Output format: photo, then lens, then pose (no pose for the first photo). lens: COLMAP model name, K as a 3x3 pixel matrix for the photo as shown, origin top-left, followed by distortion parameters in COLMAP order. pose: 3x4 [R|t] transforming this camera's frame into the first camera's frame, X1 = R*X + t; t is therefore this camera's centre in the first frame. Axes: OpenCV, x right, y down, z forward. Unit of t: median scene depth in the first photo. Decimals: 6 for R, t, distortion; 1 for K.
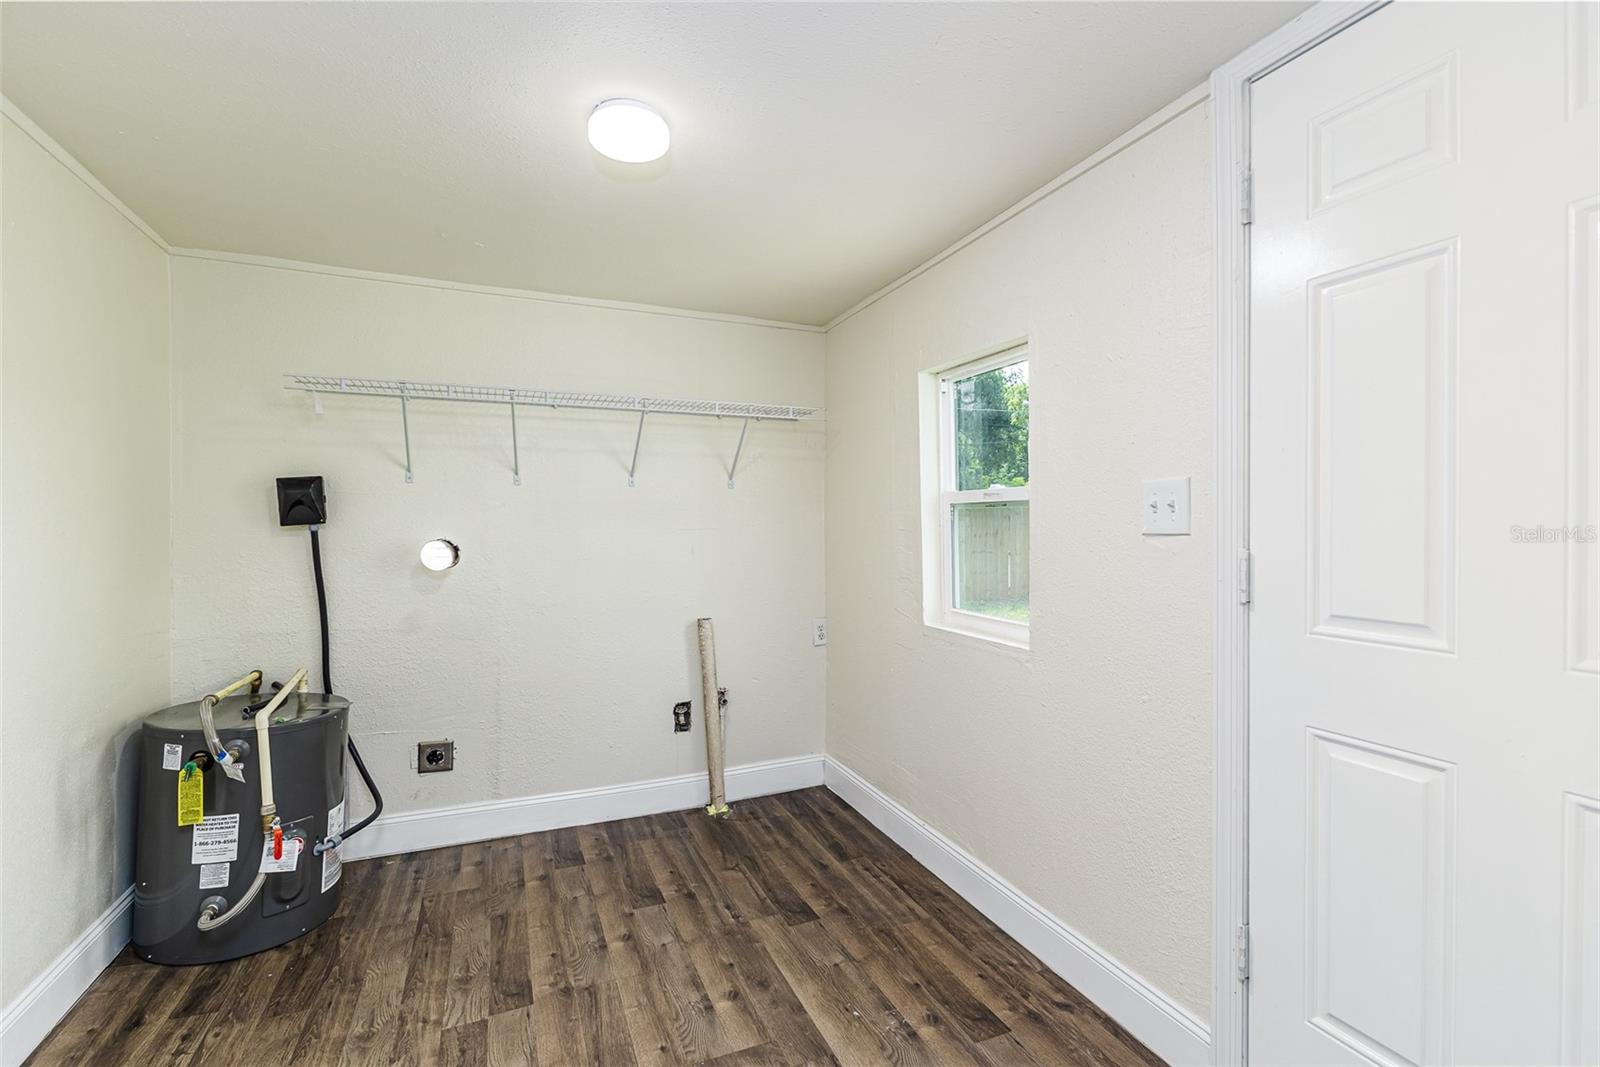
lens RADIAL K [[750.7, 0, 798.9], [0, 750.7, 532.7], [0, 0, 1]] dist [-0.005058, 0.003488]
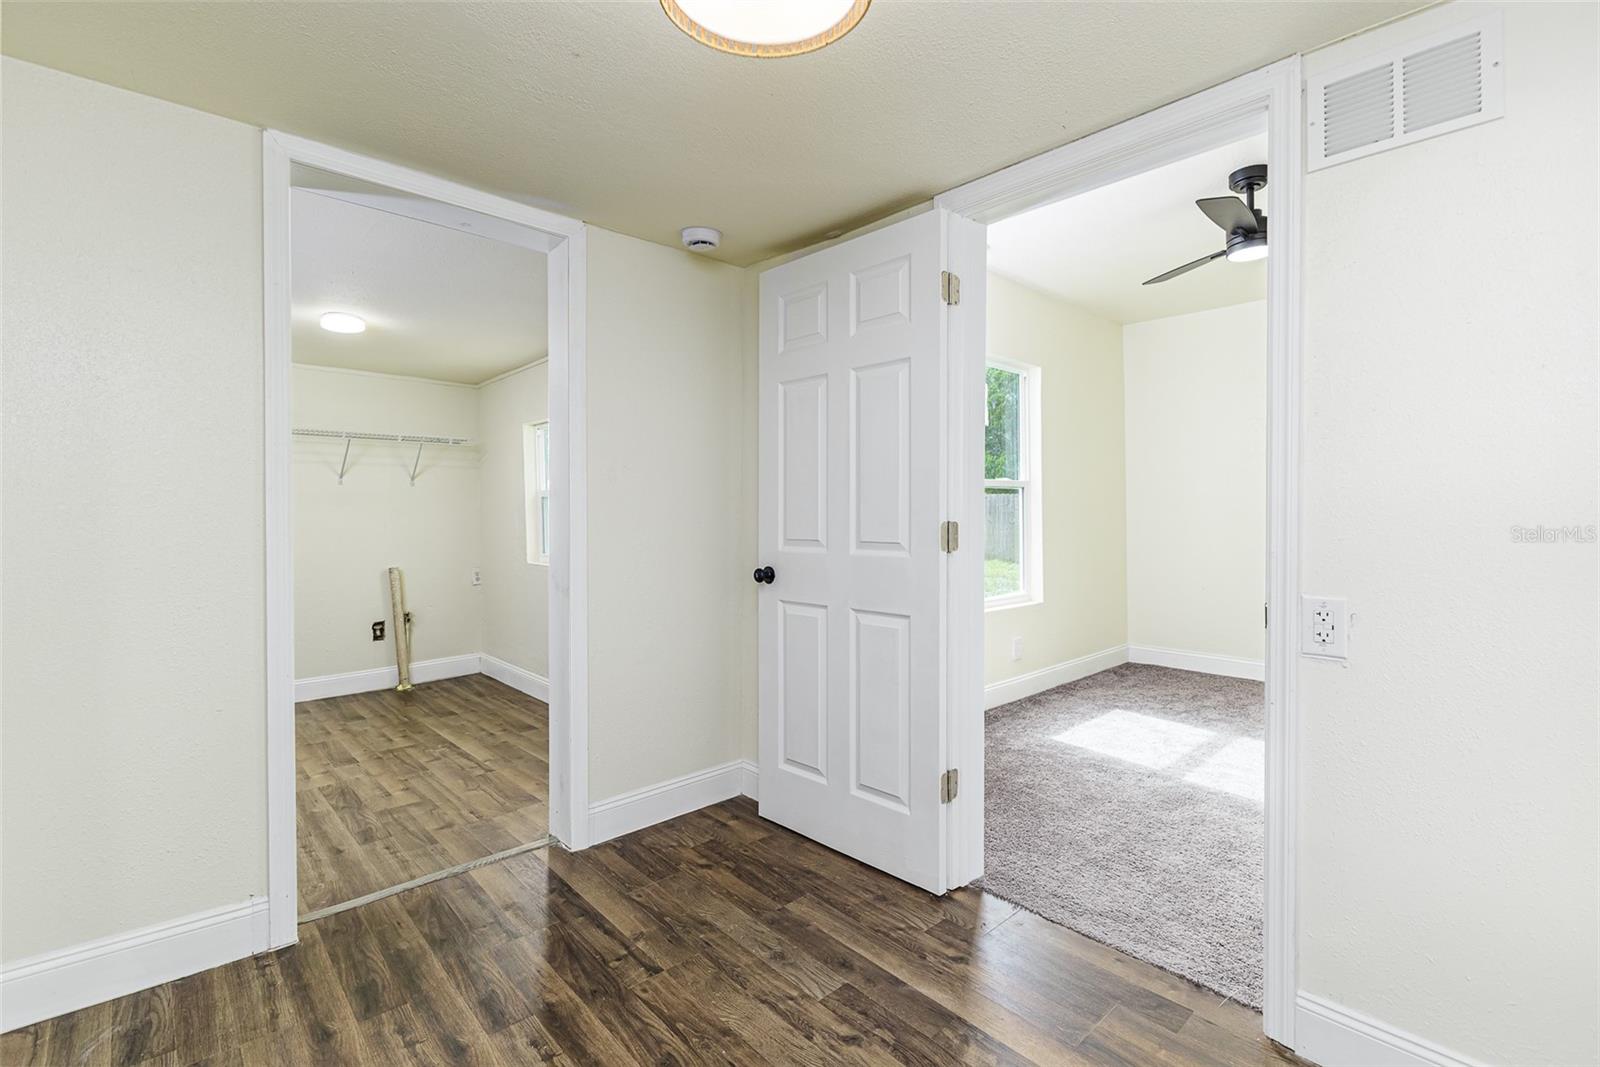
lens RADIAL K [[750.7, 0, 809.8], [0, 750.7, 531.9], [0, 0, 1]] dist [-0.005058, 0.003488]
pose [[0.937579, -0.006458, 0.347712, 0.148014], [0.002230, 0.999919, 0.012556, 0.021306], [-0.347765, -0.010997, 0.937517, -0.789790]]
